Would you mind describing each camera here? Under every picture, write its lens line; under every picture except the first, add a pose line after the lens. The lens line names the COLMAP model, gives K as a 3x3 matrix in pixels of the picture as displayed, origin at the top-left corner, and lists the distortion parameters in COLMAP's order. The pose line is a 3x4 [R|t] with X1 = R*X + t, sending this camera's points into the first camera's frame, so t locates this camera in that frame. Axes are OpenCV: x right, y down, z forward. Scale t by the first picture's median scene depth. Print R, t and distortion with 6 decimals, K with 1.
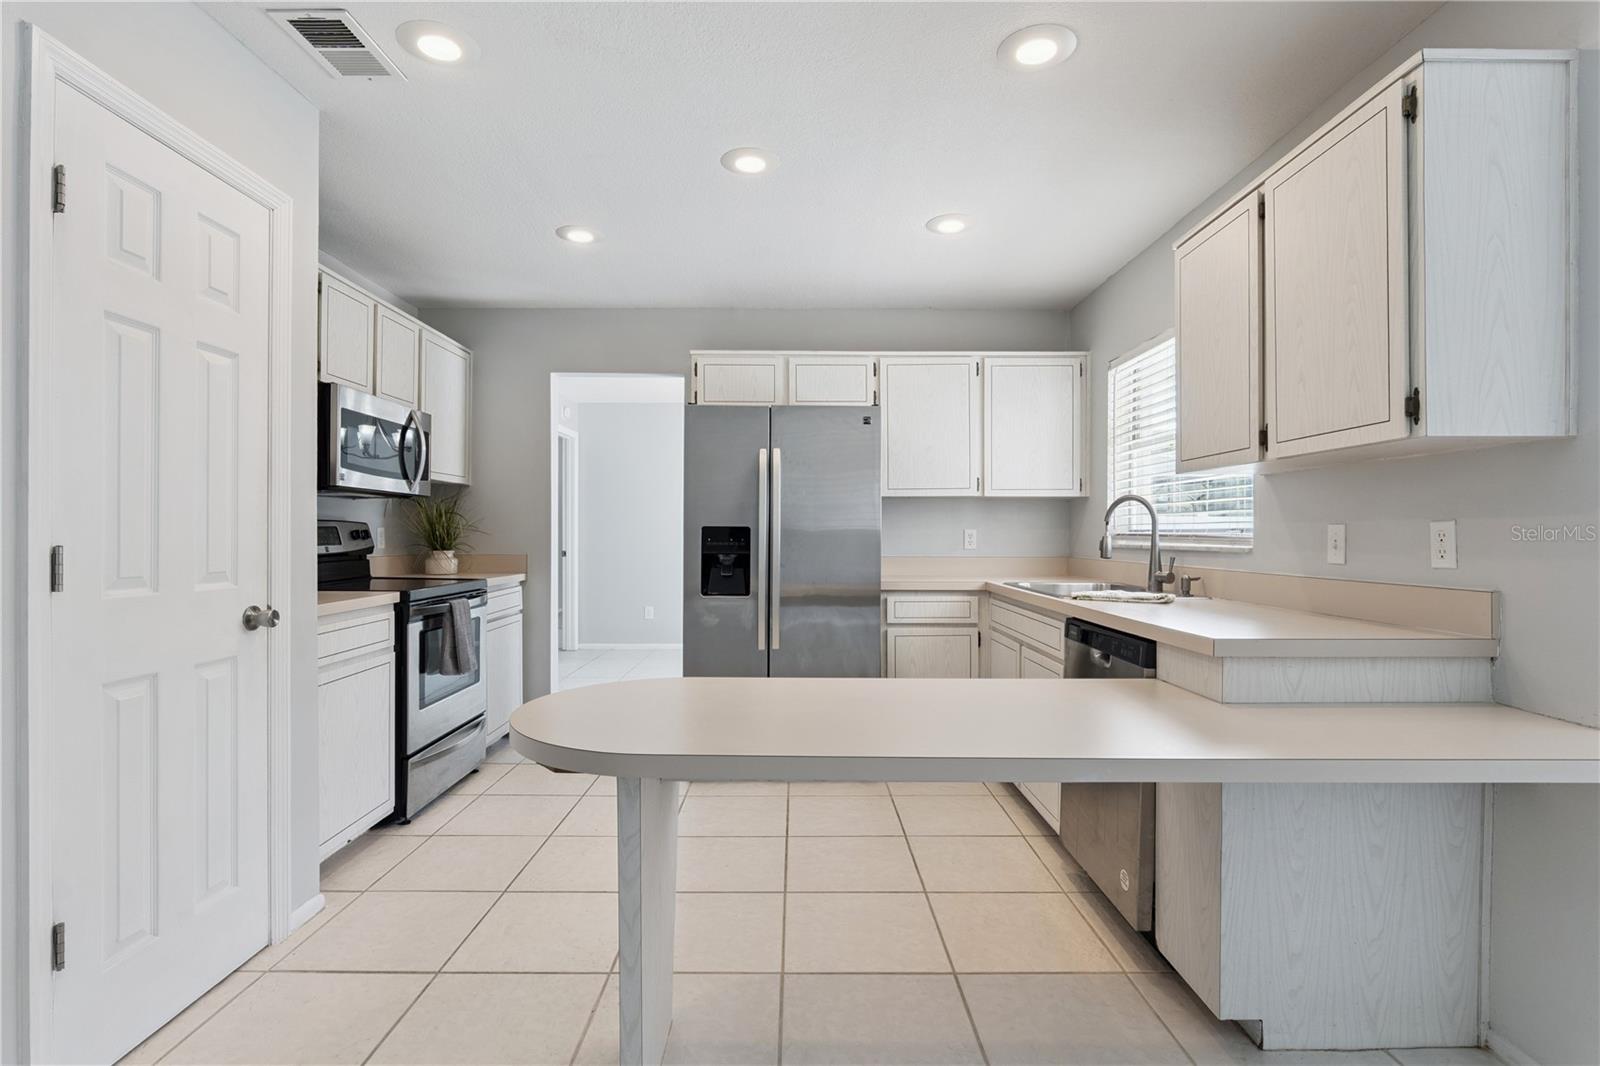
lens RADIAL K [[740.0, 0, 801.5], [0, 740.0, 527.5], [0, 0, 1]] dist [-0.011388, 0.000809]
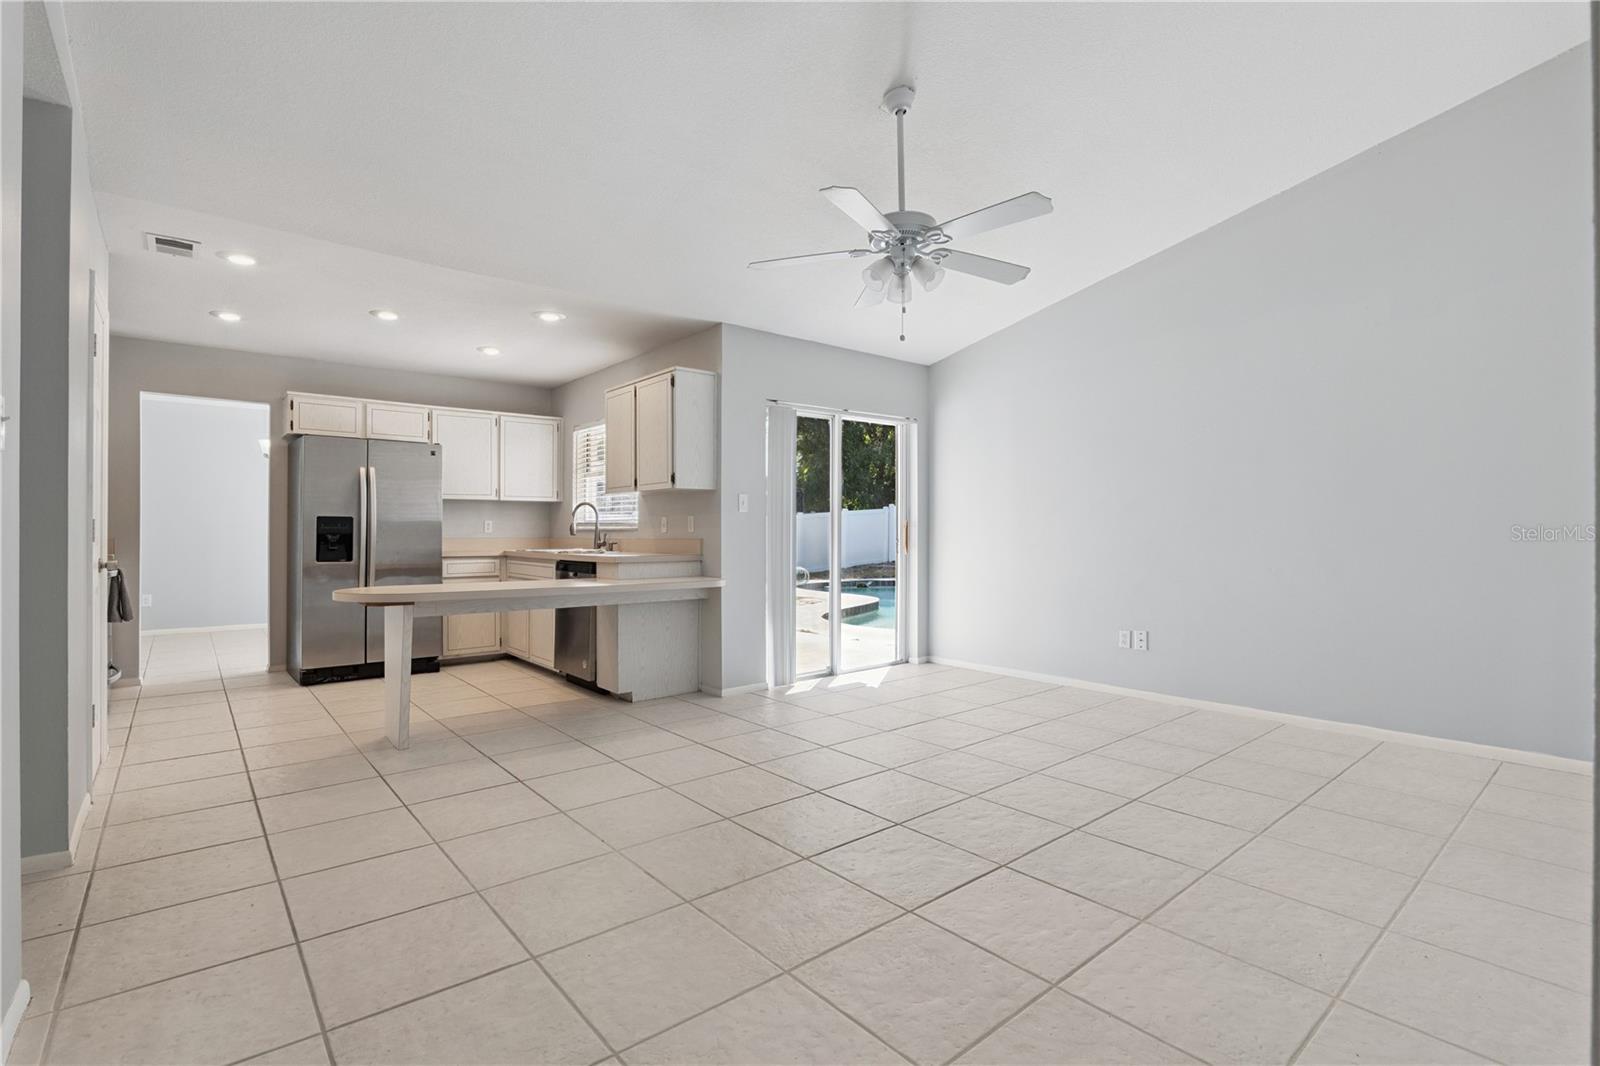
lens RADIAL K [[740.0, 0, 800.6], [0, 740.0, 537.2], [0, 0, 1]] dist [-0.011388, 0.000809]
pose [[0.760287, -0.006563, 0.649554, -0.383935], [-0.002652, 0.999909, 0.013207, 0.020411], [-0.649582, -0.011764, 0.760201, -0.838650]]
